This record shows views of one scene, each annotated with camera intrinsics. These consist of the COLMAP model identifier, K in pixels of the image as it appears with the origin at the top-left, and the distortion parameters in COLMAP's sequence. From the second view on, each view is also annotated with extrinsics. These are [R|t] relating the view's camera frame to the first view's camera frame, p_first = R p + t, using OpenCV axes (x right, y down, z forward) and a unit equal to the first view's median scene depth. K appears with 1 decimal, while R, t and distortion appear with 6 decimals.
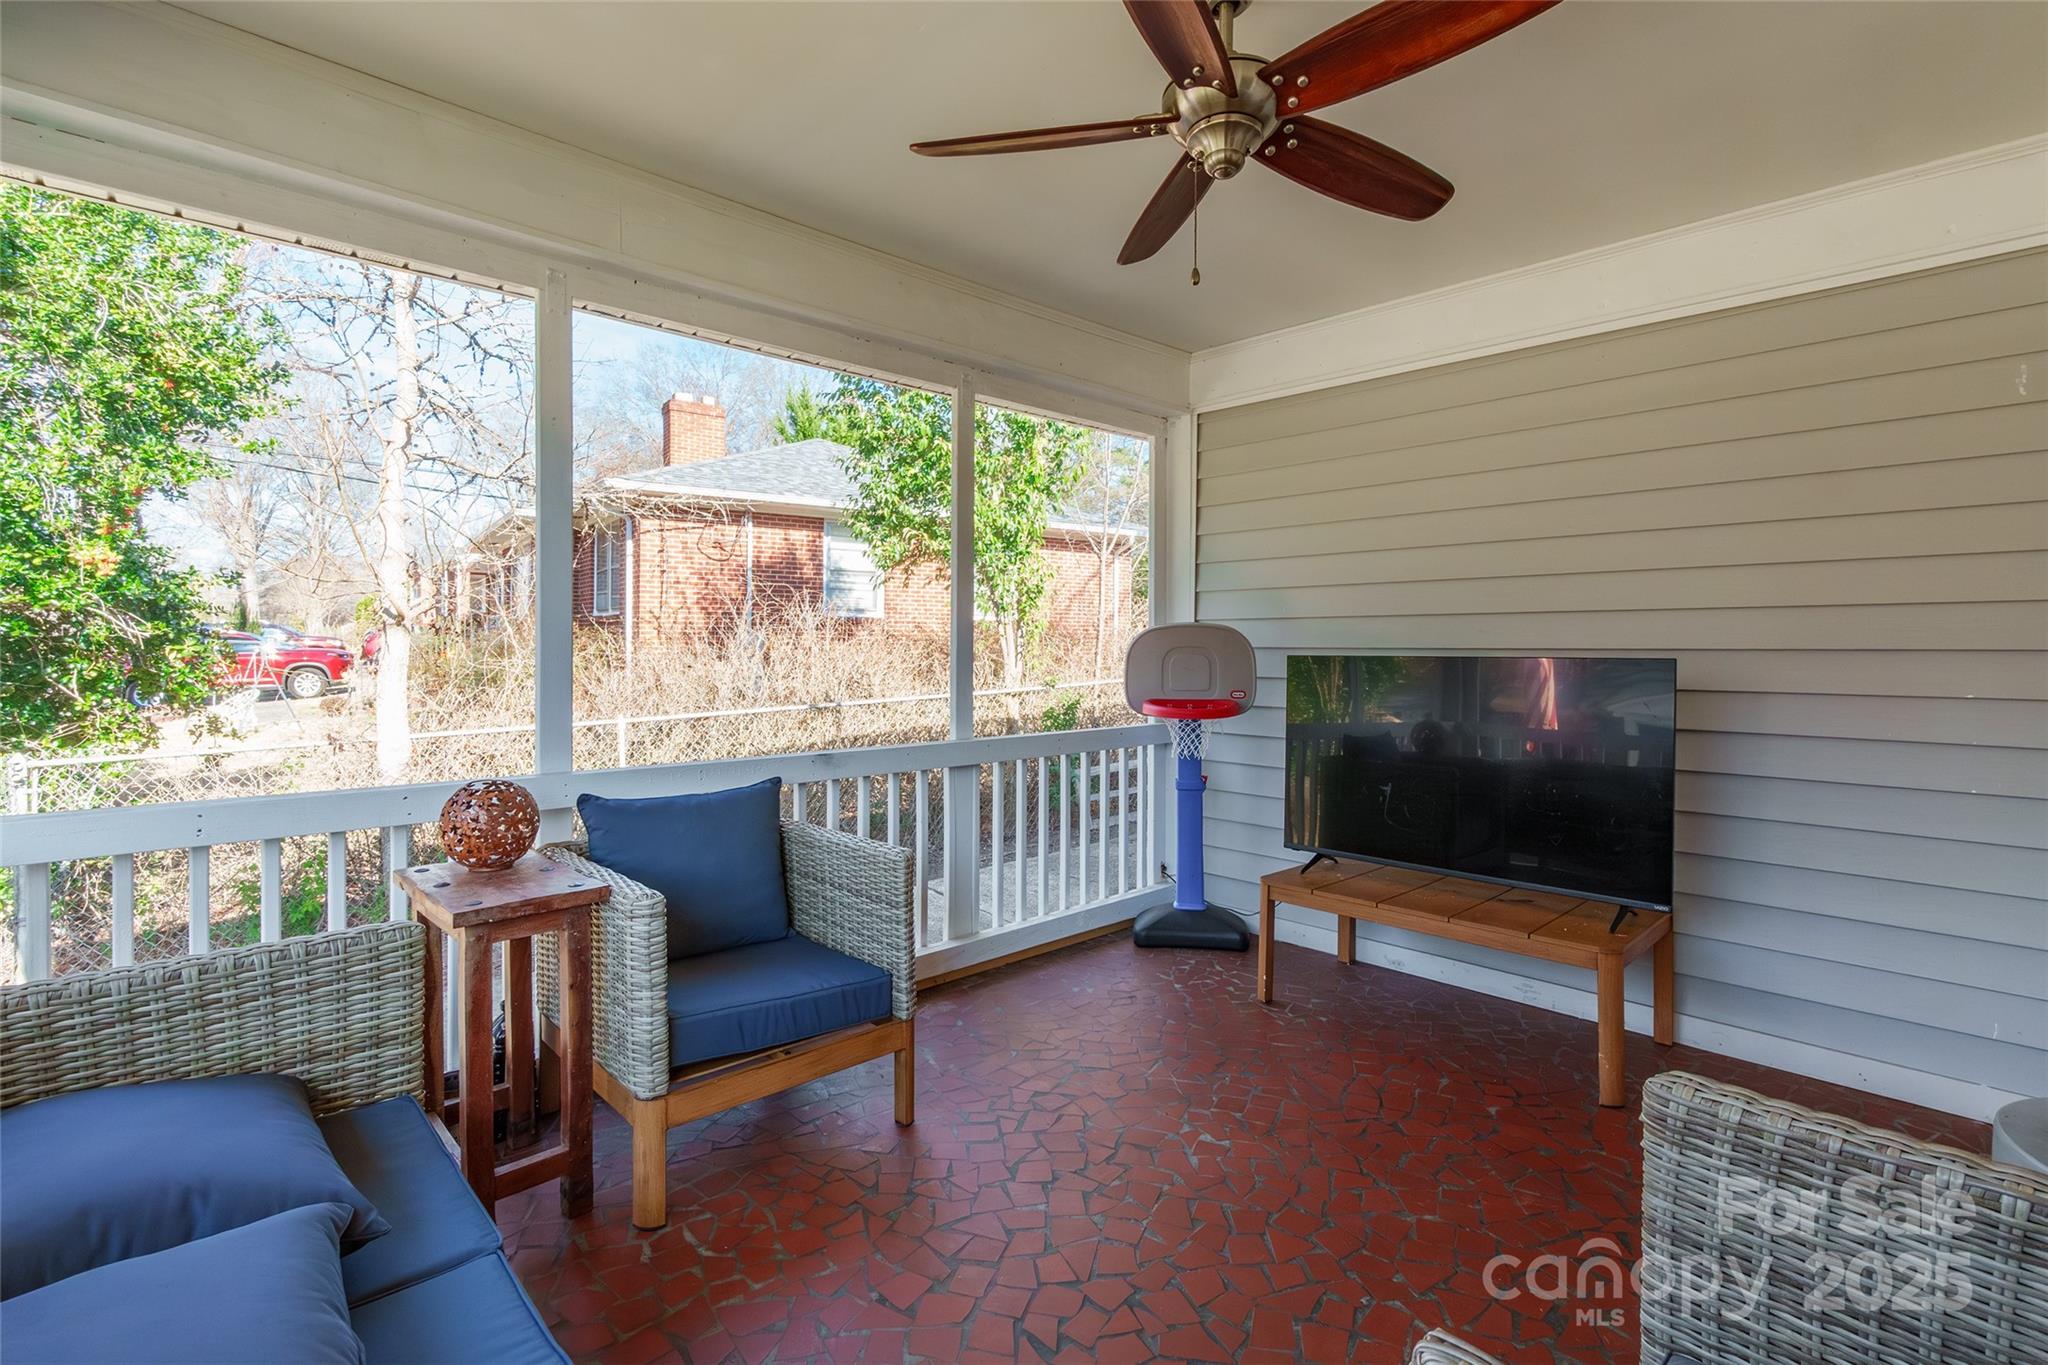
lens RADIAL K [[950.1, 0, 1025.5], [0, 950.1, 642.6], [0, 0, 1]] dist [-0.015042, -0.000263]
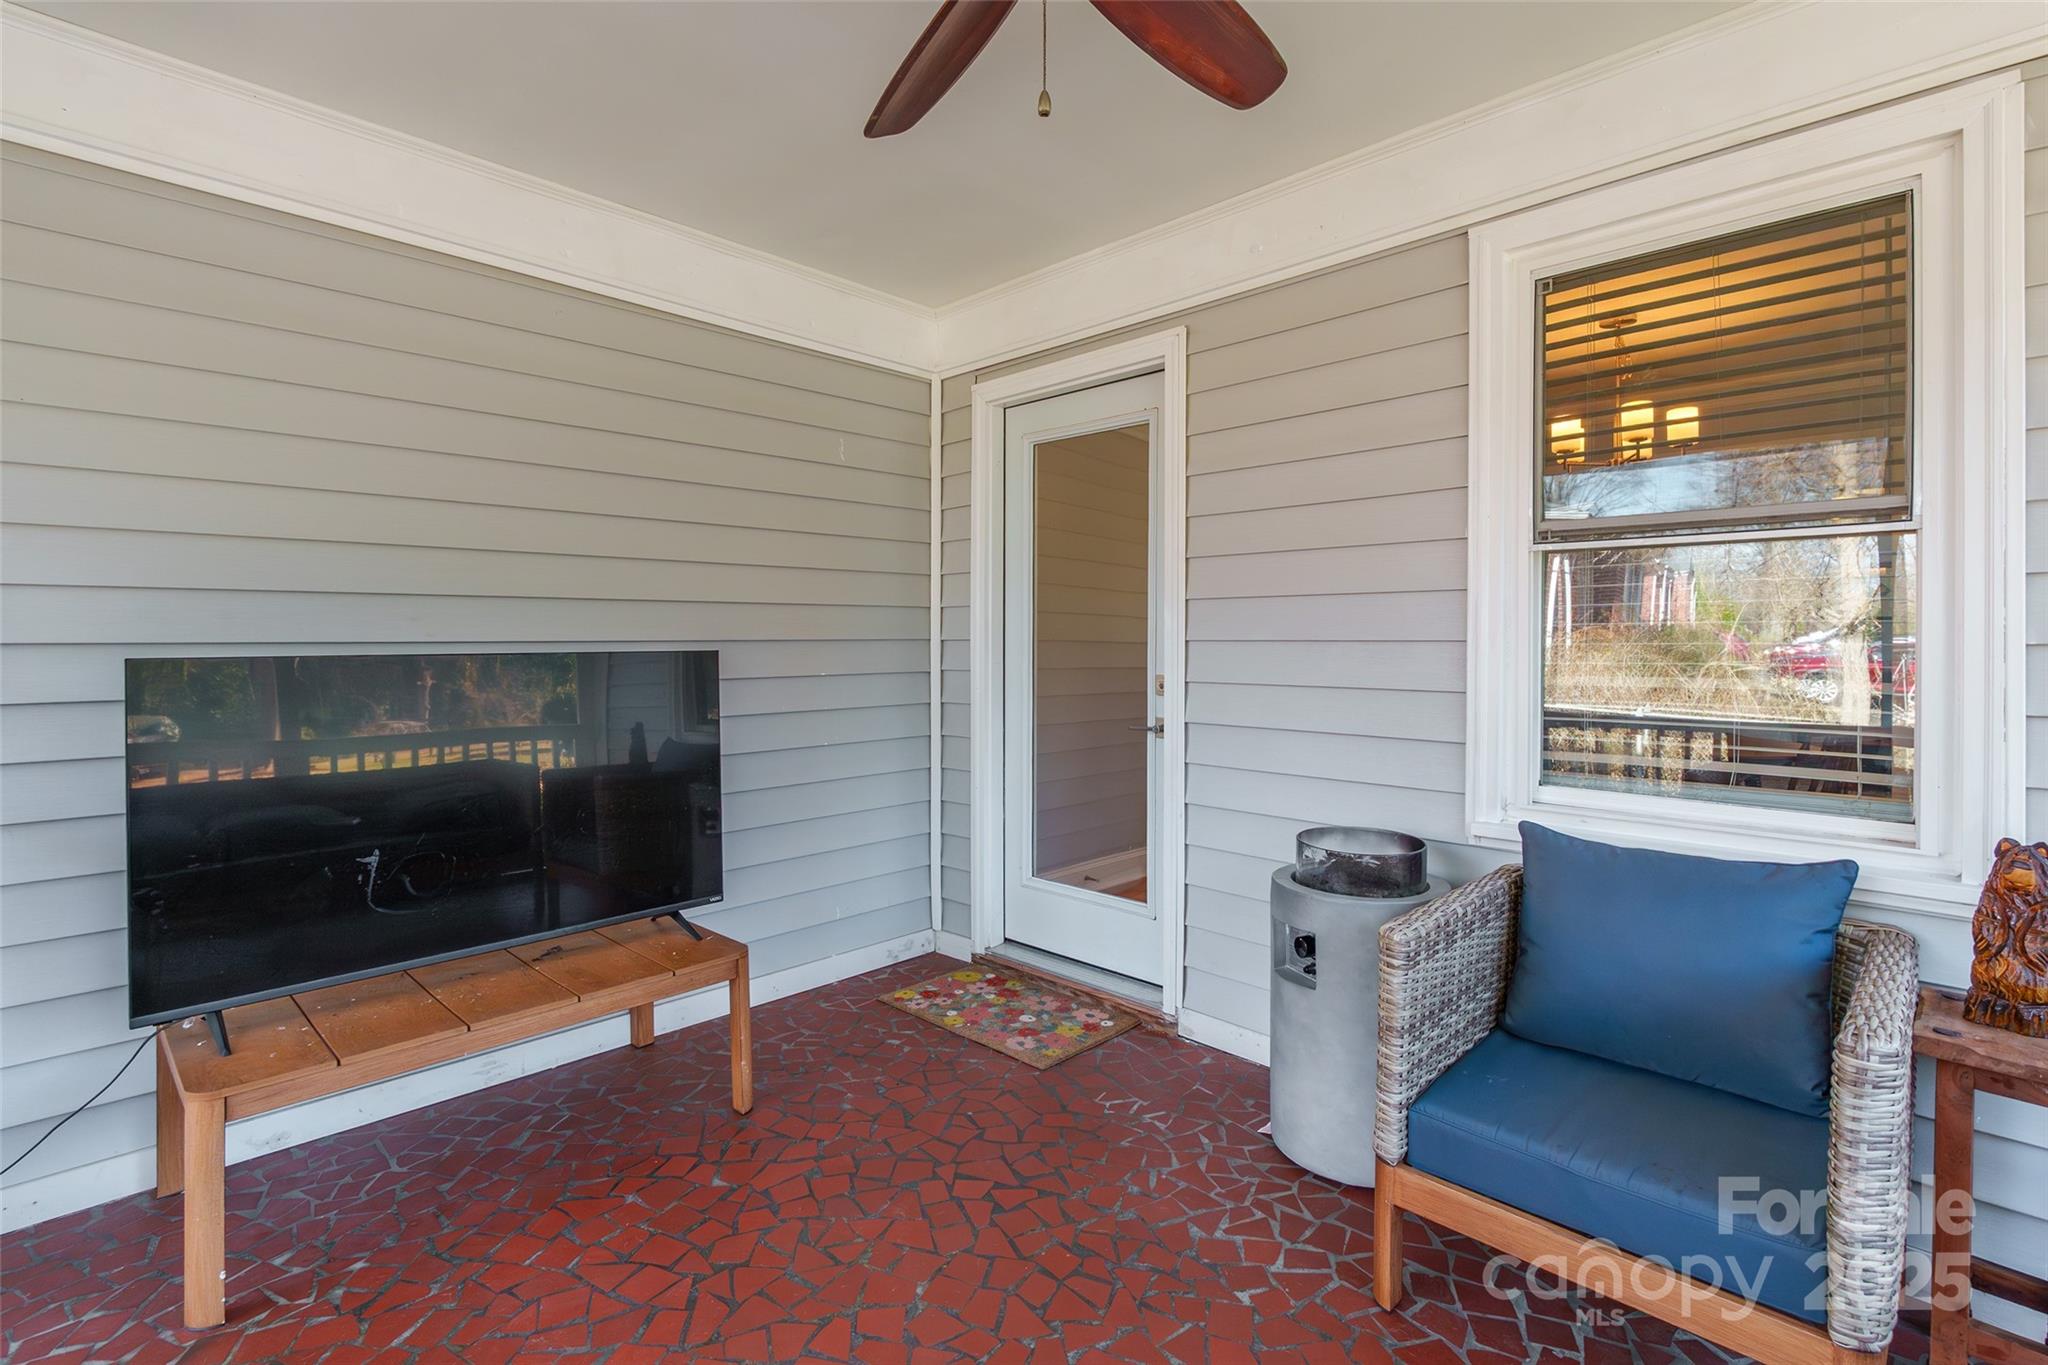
lens RADIAL K [[950.1, 0, 1025.5], [0, 950.1, 642.6], [0, 0, 1]] dist [-0.015042, -0.000263]
pose [[-0.047013, -0.004787, 0.998883, -0.302794], [-0.000562, 0.999988, 0.004766, 0.002132], [-0.998894, -0.000338, -0.047015, 0.623508]]
